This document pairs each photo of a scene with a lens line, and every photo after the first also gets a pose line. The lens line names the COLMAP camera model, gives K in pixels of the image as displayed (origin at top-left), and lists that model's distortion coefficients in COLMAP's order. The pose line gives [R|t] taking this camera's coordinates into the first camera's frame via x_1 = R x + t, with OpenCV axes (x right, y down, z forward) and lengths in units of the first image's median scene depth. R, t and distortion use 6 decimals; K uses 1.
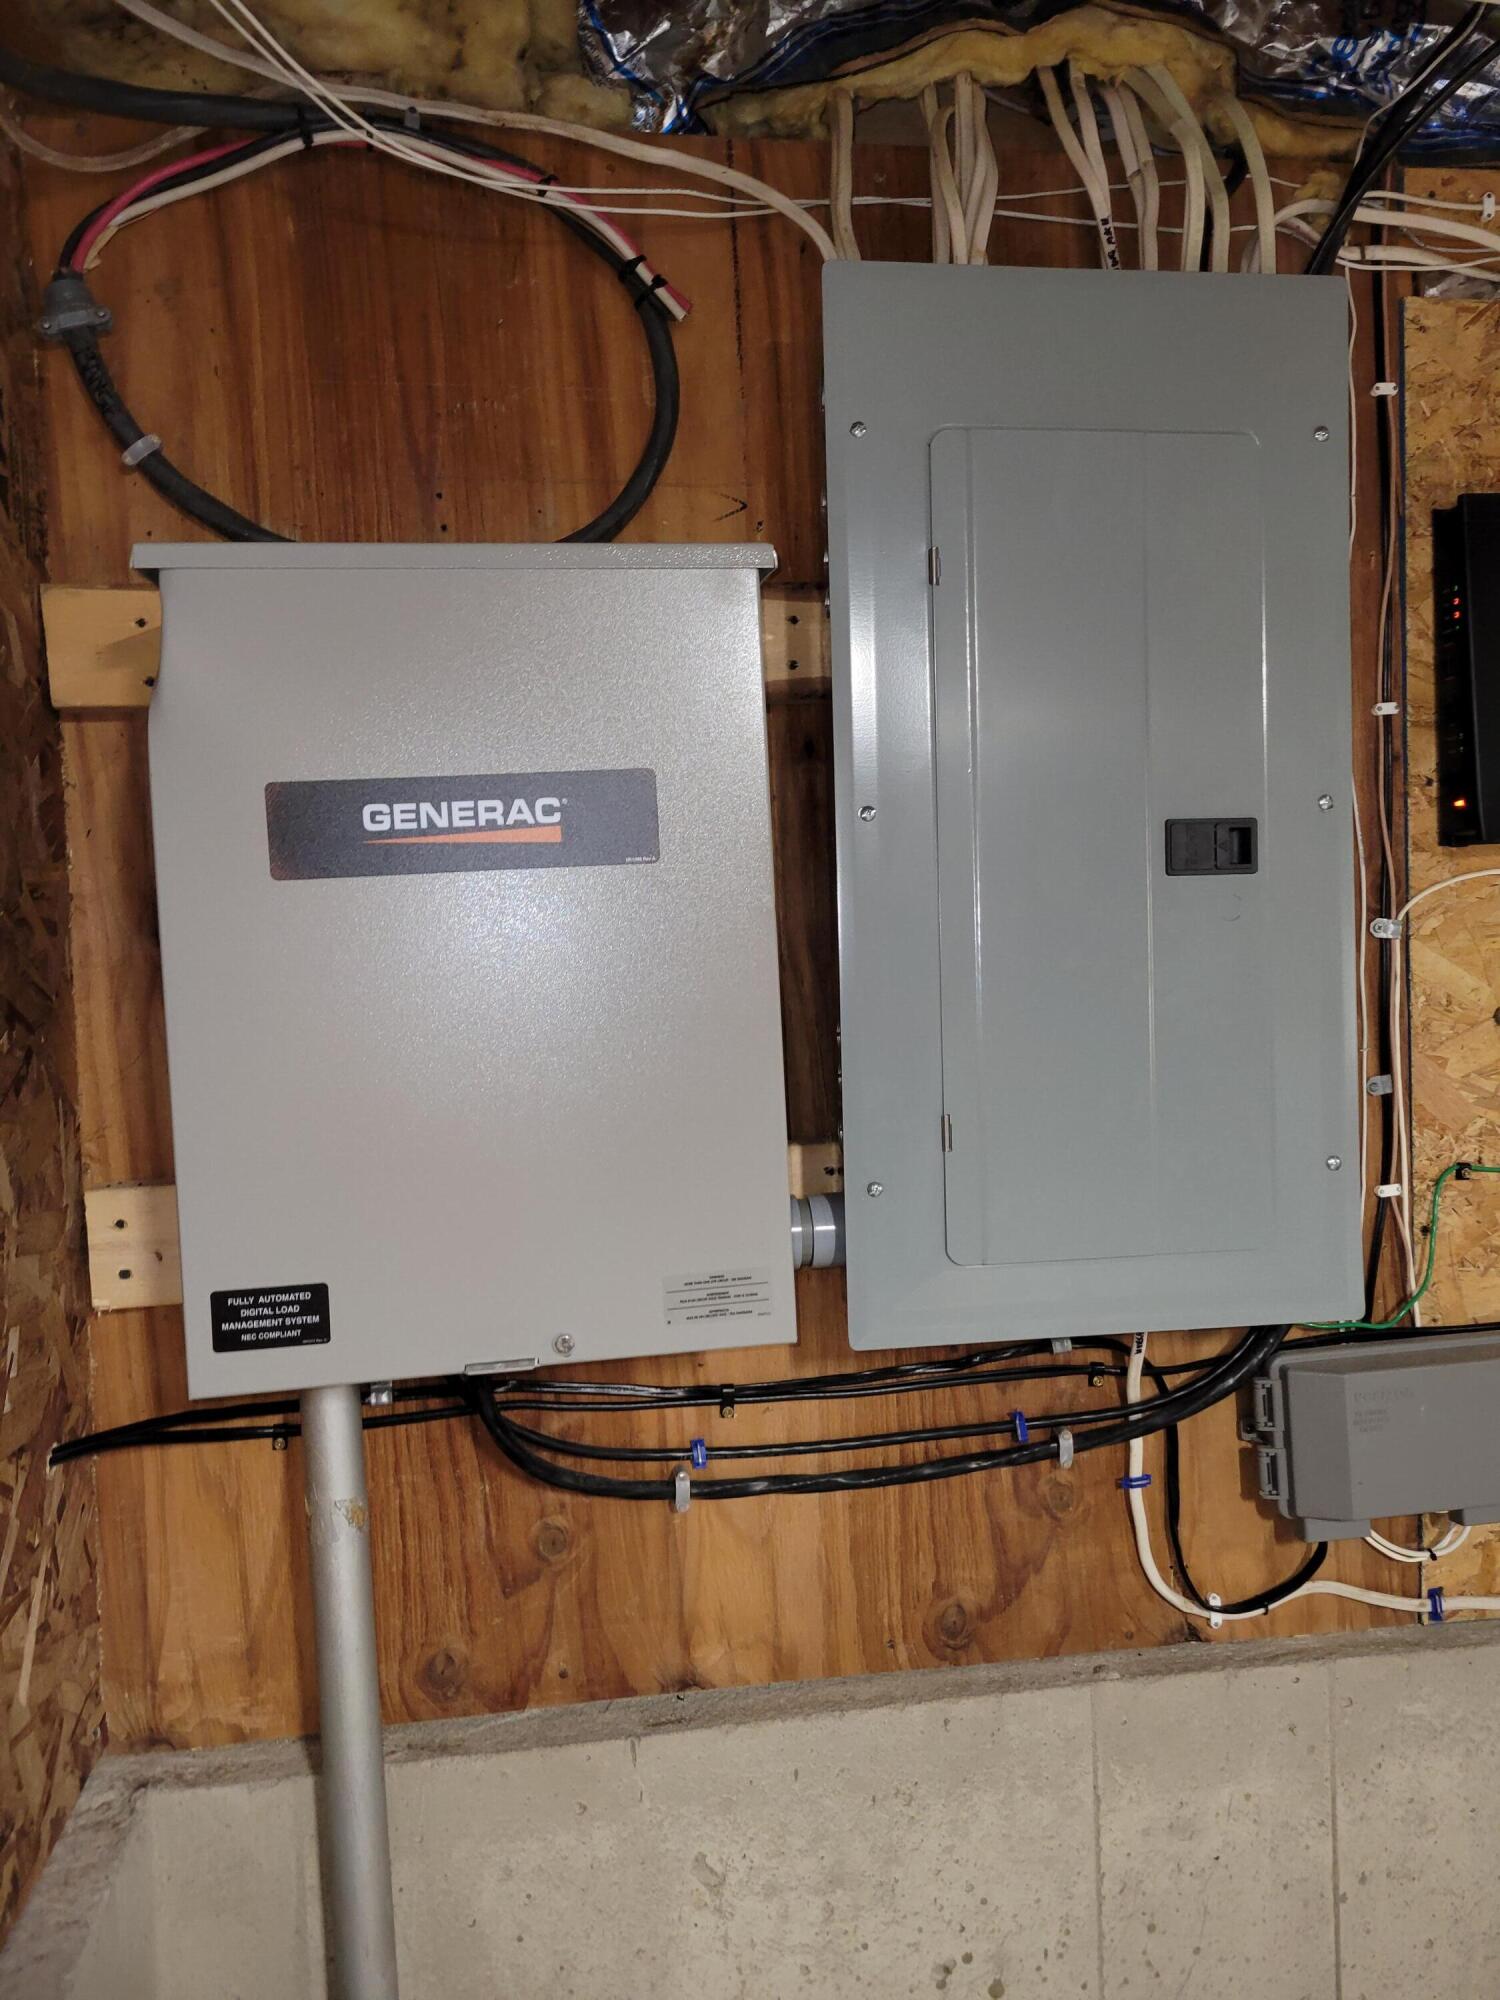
lens RADIAL K [[1487.6, 0, 758.4], [0, 1487.6, 985.0], [0, 0, 1]] dist [0.053710, -0.030812]
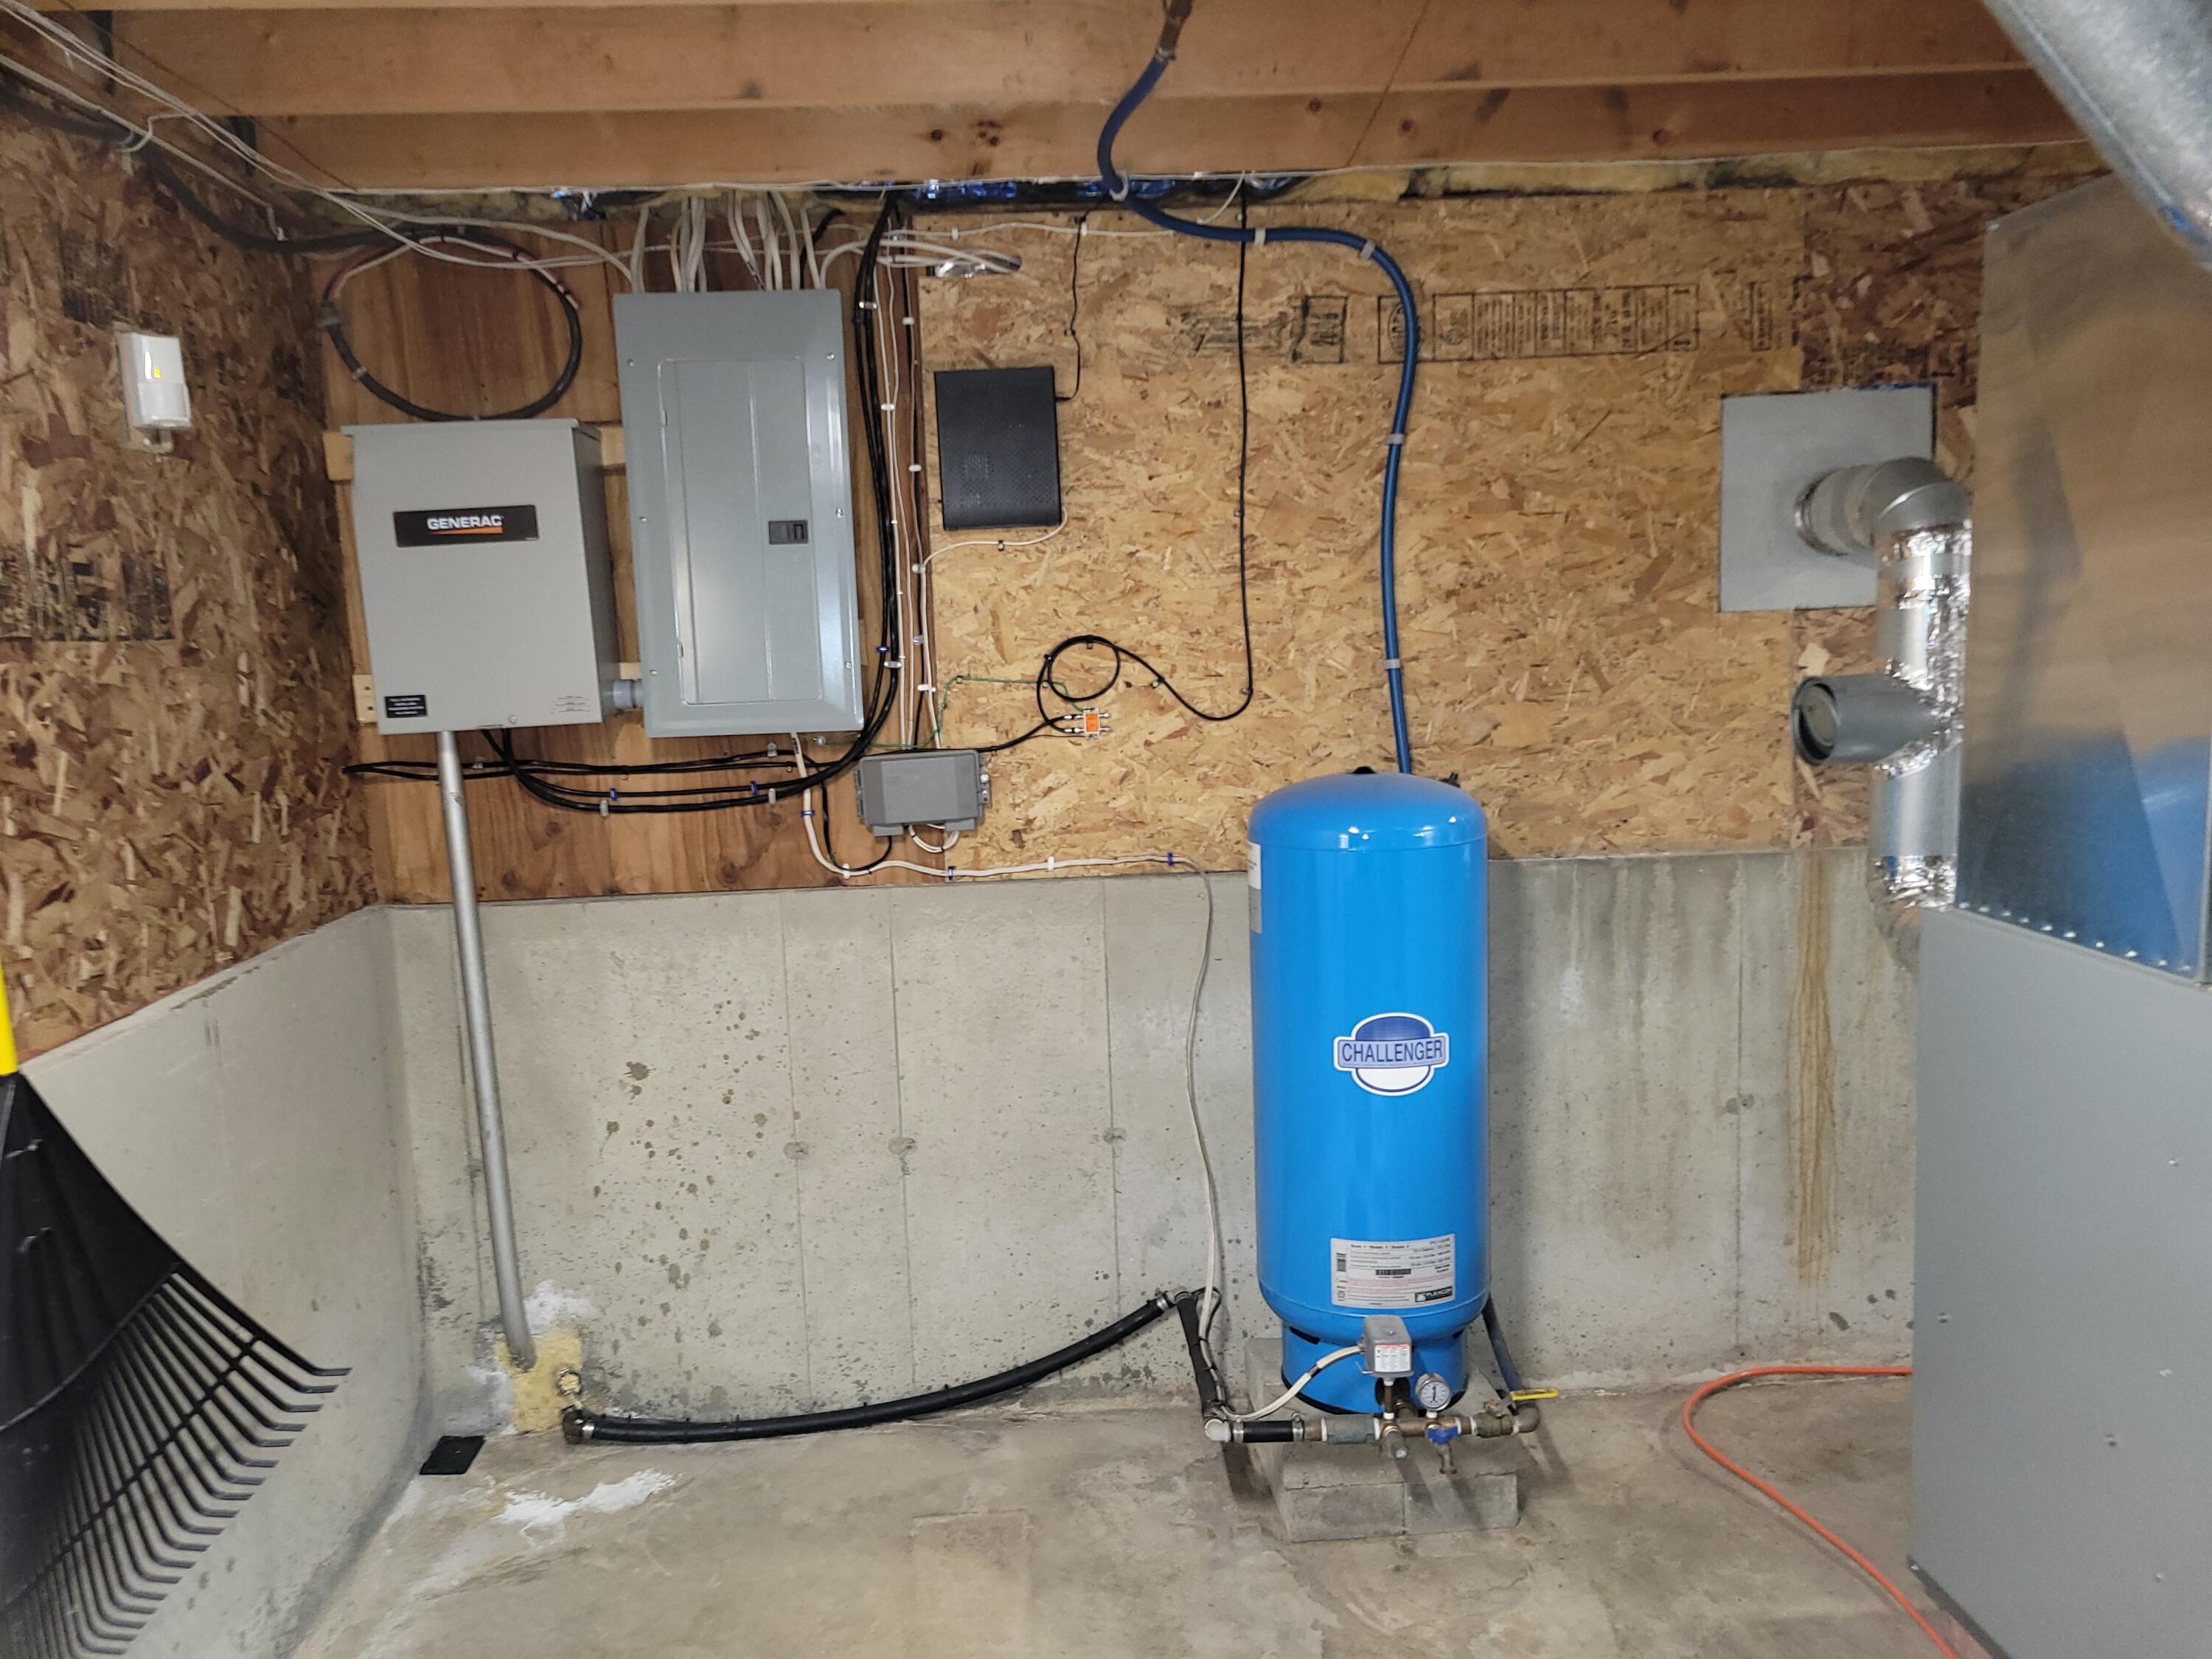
lens RADIAL K [[1645.3, 0, 1094.0], [0, 1645.3, 846.5], [0, 0, 1]] dist [0.053710, -0.030812]
pose [[0.994040, 0.008425, -0.108694, 0.992967], [0.002264, 0.995199, 0.097849, 0.140304], [0.108996, -0.097512, 0.989248, -1.500021]]
